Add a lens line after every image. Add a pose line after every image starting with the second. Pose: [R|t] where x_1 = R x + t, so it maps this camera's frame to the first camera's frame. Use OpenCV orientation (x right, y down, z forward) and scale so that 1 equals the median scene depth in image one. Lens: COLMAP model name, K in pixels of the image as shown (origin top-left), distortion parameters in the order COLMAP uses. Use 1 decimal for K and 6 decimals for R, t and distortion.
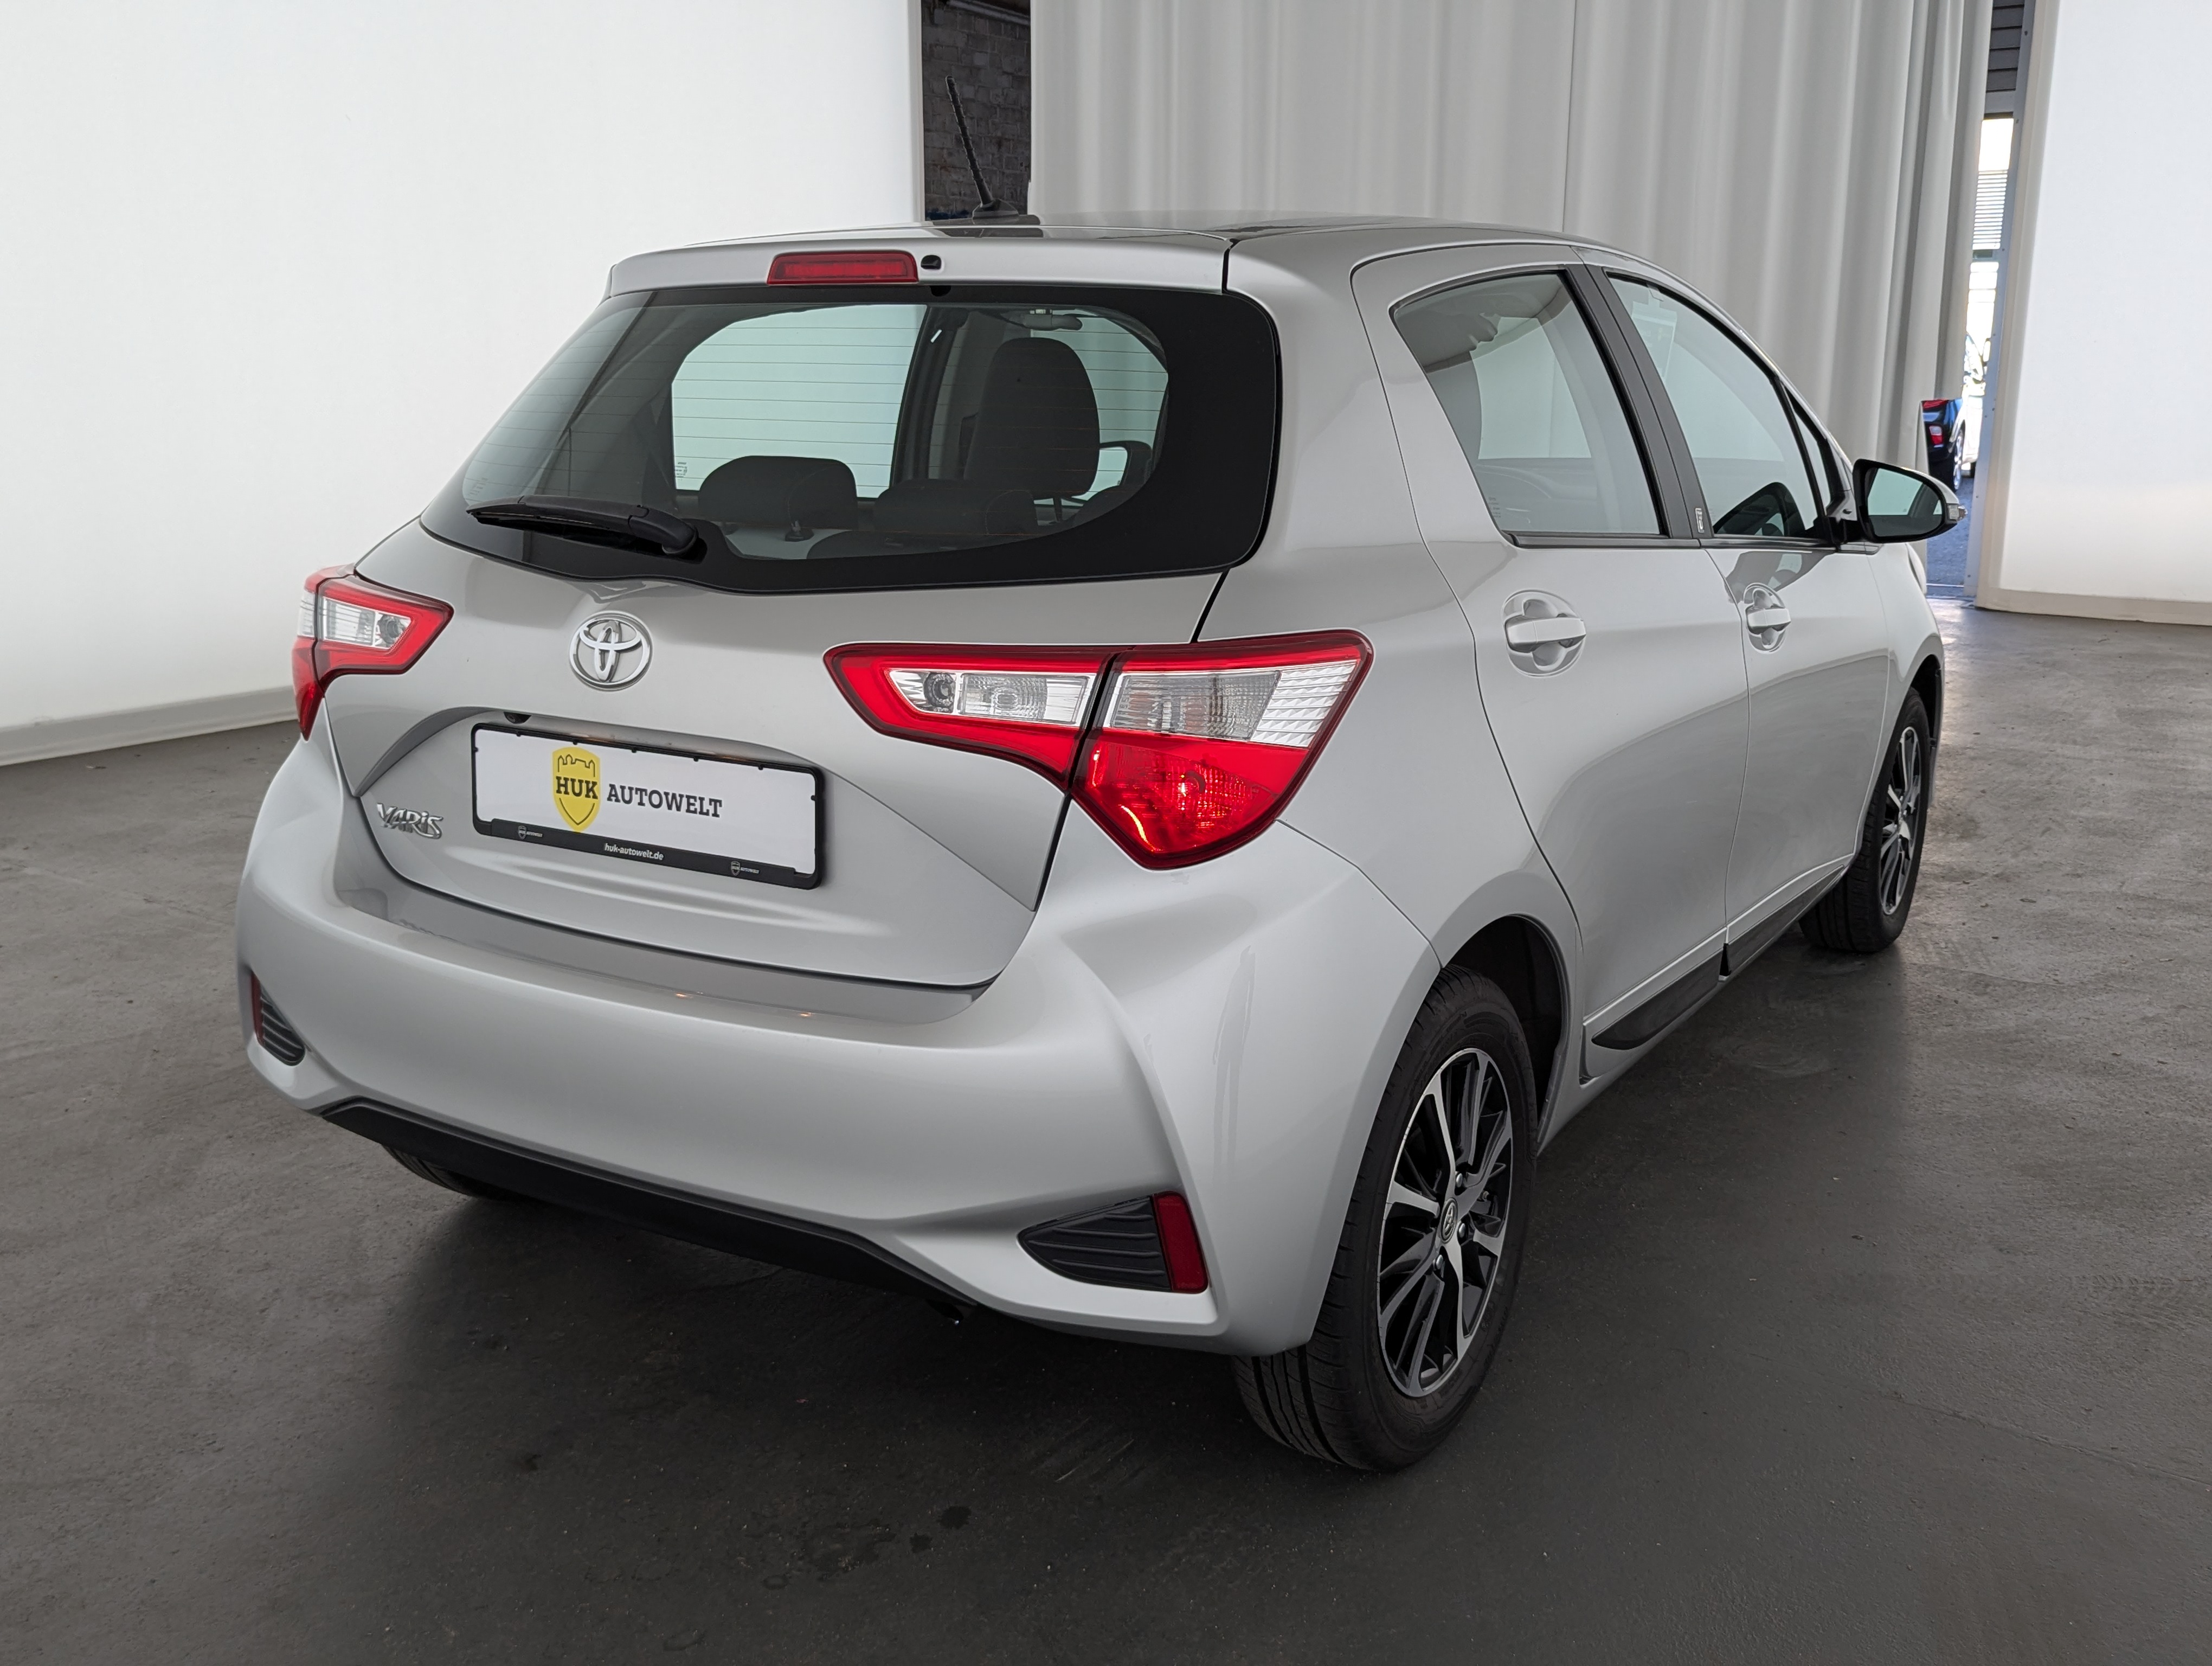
lens RADIAL K [[2058.5, 0, 1086.5], [0, 2058.5, 834.6], [0, 0, 1]] dist [0.036045, 0.000000]
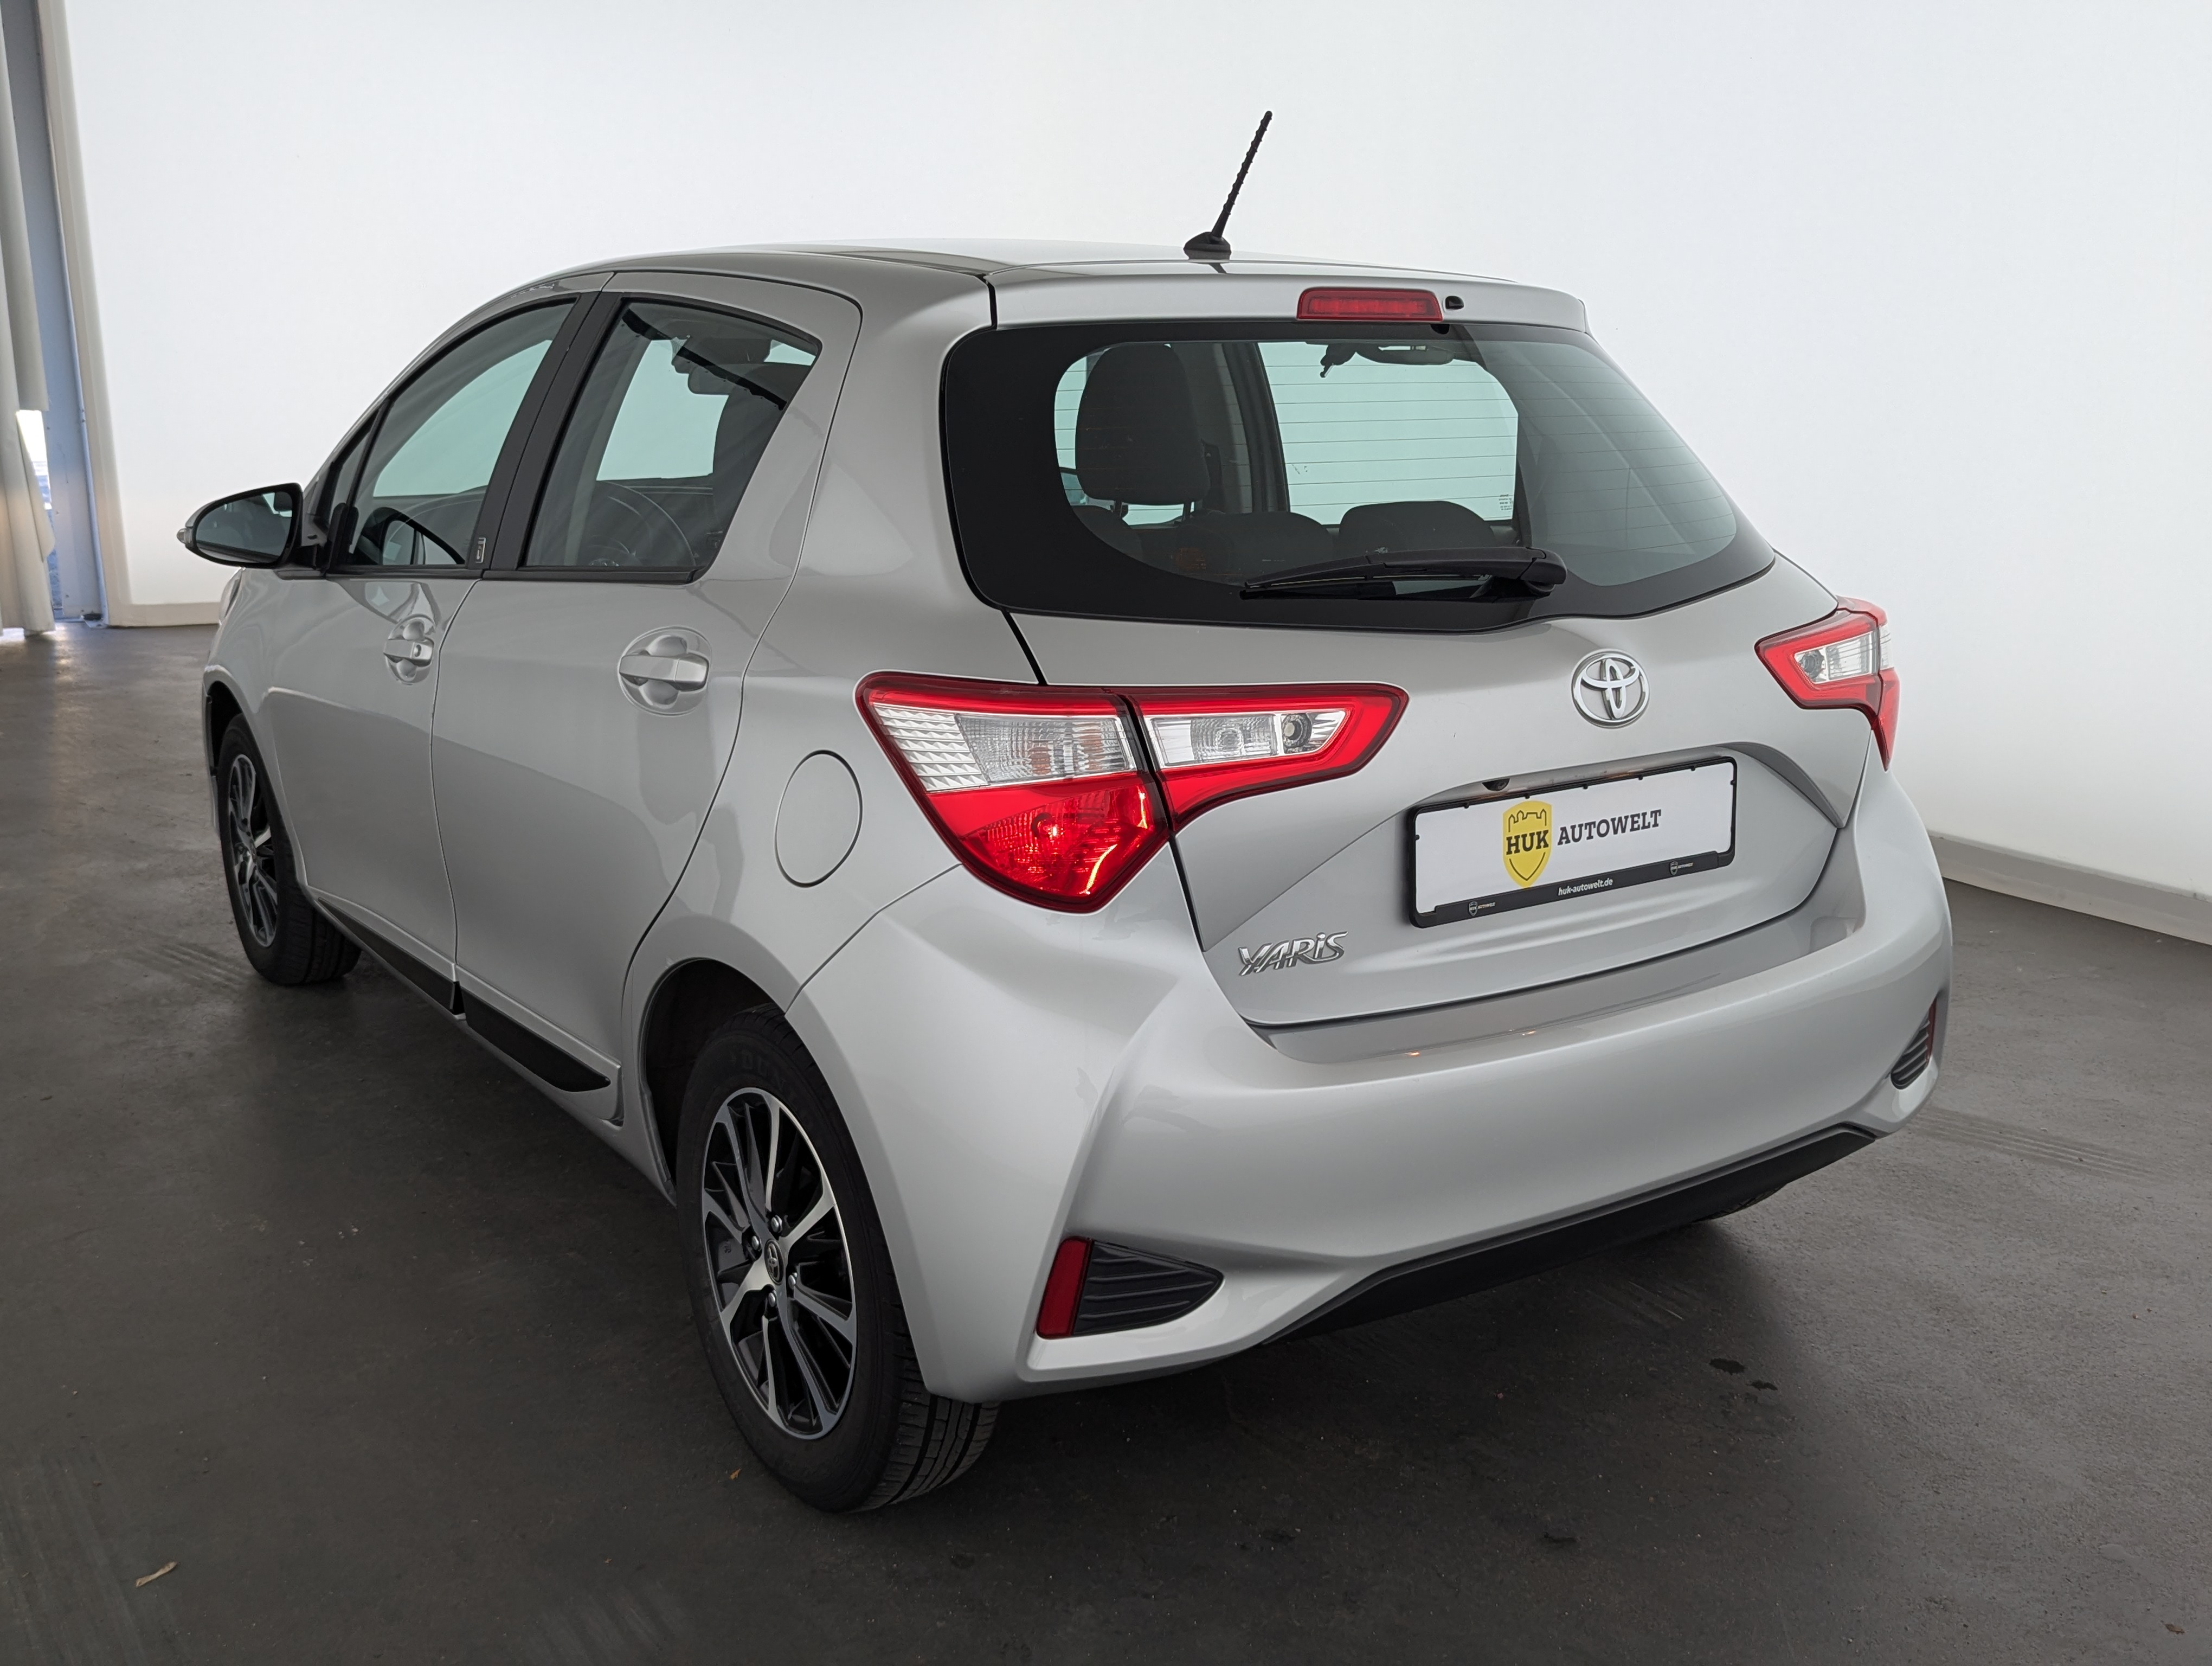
lens RADIAL K [[2058.5, 0, 1110.6], [0, 2058.5, 839.8], [0, 0, 1]] dist [0.036045, 0.000000]
pose [[0.414249, -0.214119, 0.884619, -1.213503], [0.207725, 0.968524, 0.137154, -0.202286], [-0.886142, 0.126942, 0.445688, 0.756728]]
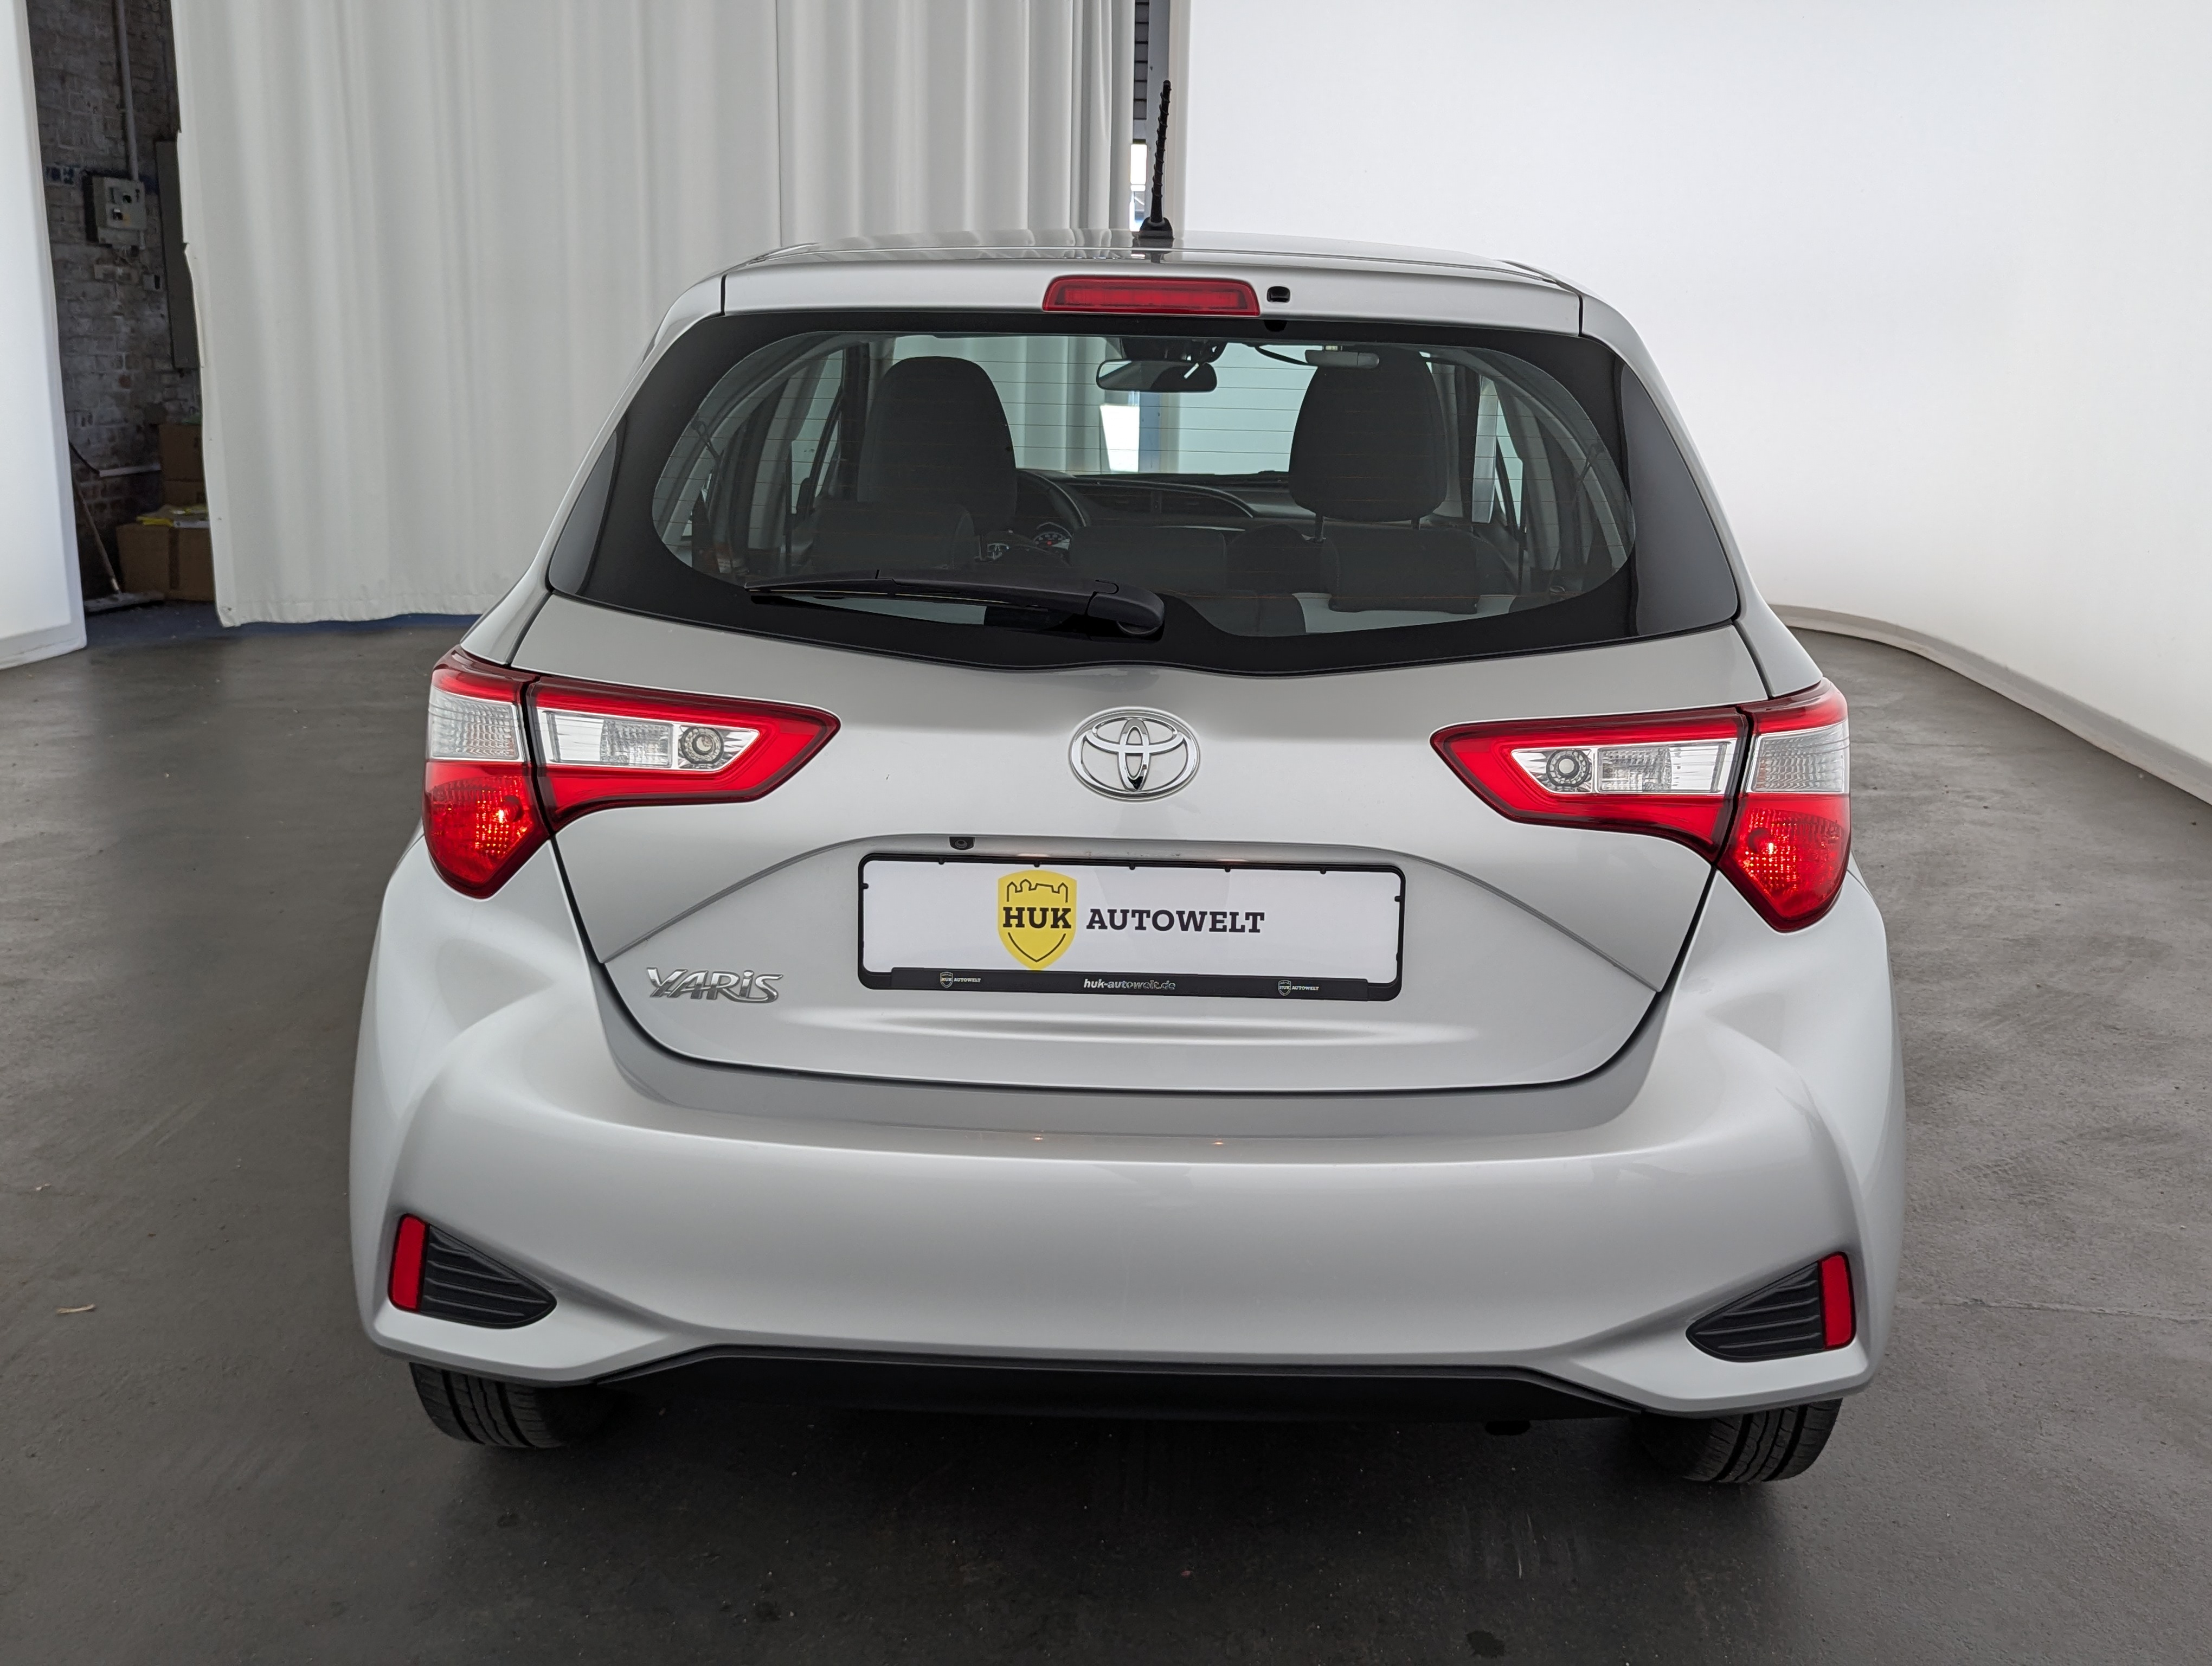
lens RADIAL K [[2058.5, 0, 1117.9], [0, 2058.5, 816.9], [0, 0, 1]] dist [0.036045, 0.000000]
pose [[0.860220, -0.099658, 0.500090, -0.644672], [0.098122, 0.994739, 0.029449, -0.086458], [-0.500393, 0.023737, 0.865473, 0.268069]]
